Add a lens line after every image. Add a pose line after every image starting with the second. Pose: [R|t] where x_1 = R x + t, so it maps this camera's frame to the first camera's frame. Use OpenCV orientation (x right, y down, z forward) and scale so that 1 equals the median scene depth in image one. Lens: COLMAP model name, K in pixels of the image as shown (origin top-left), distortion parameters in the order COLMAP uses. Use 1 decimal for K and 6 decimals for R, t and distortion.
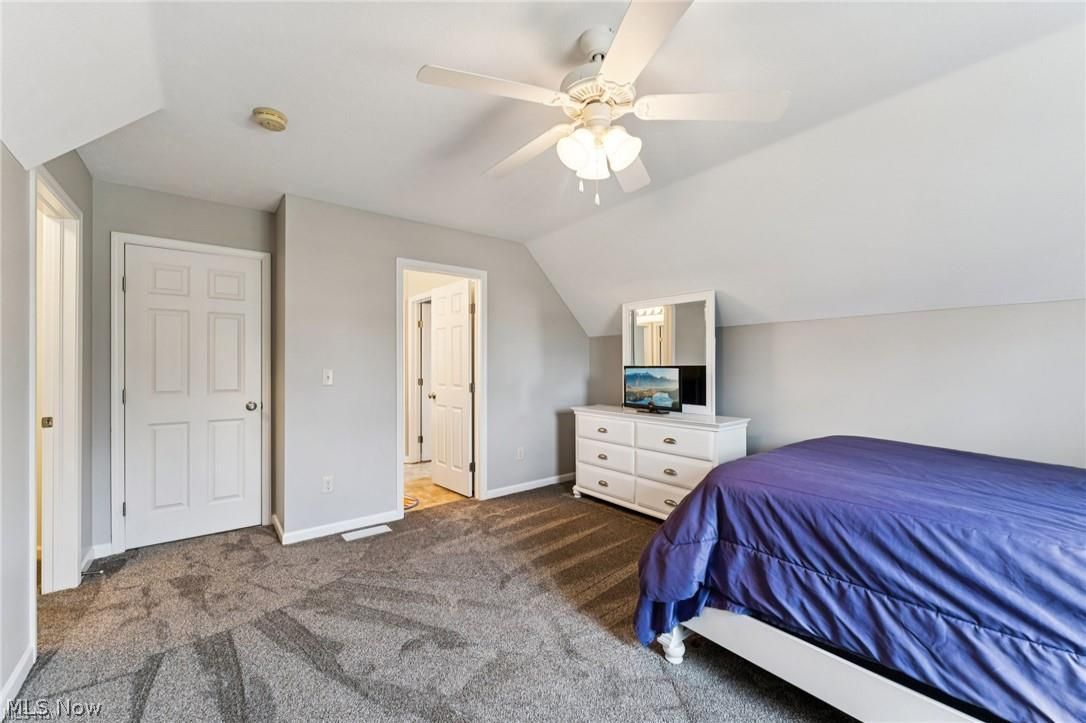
lens RADIAL K [[437.2, 0, 545.0], [0, 437.2, 363.8], [0, 0, 1]] dist [-0.004325, 0.000409]
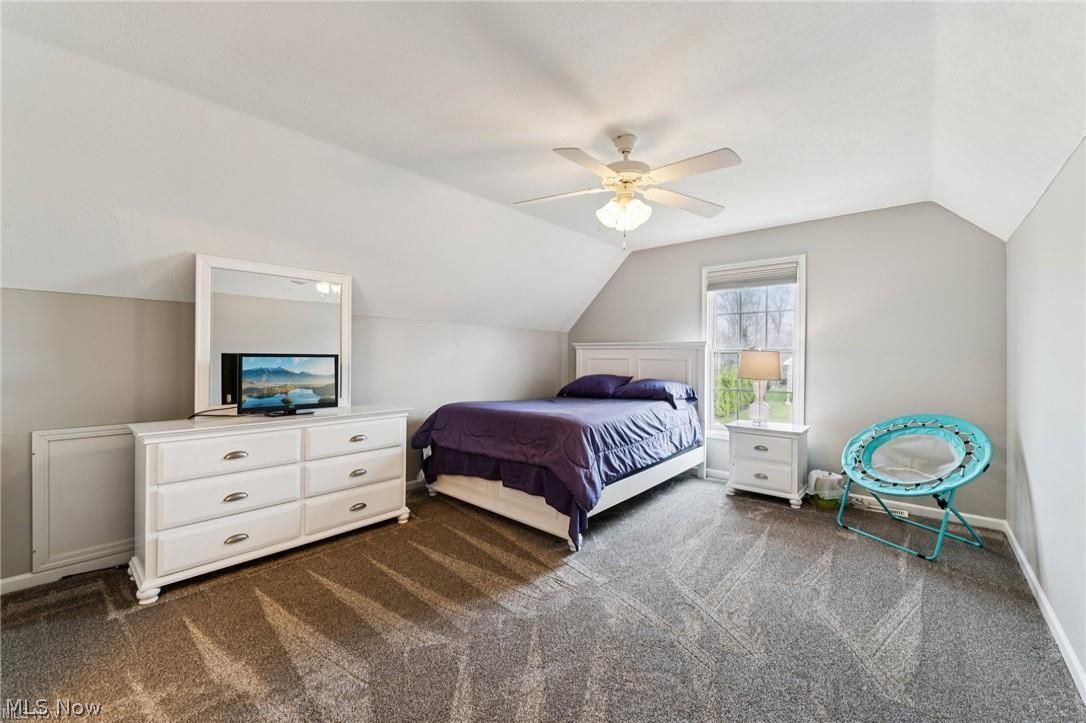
lens RADIAL K [[437.2, 0, 539.9], [0, 437.2, 360.0], [0, 0, 1]] dist [-0.004325, 0.000409]
pose [[-0.192808, -0.002489, 0.981233, -0.634063], [-0.010257, 0.999947, 0.000521, 0.009920], [-0.981183, -0.009964, -0.192823, 0.766728]]
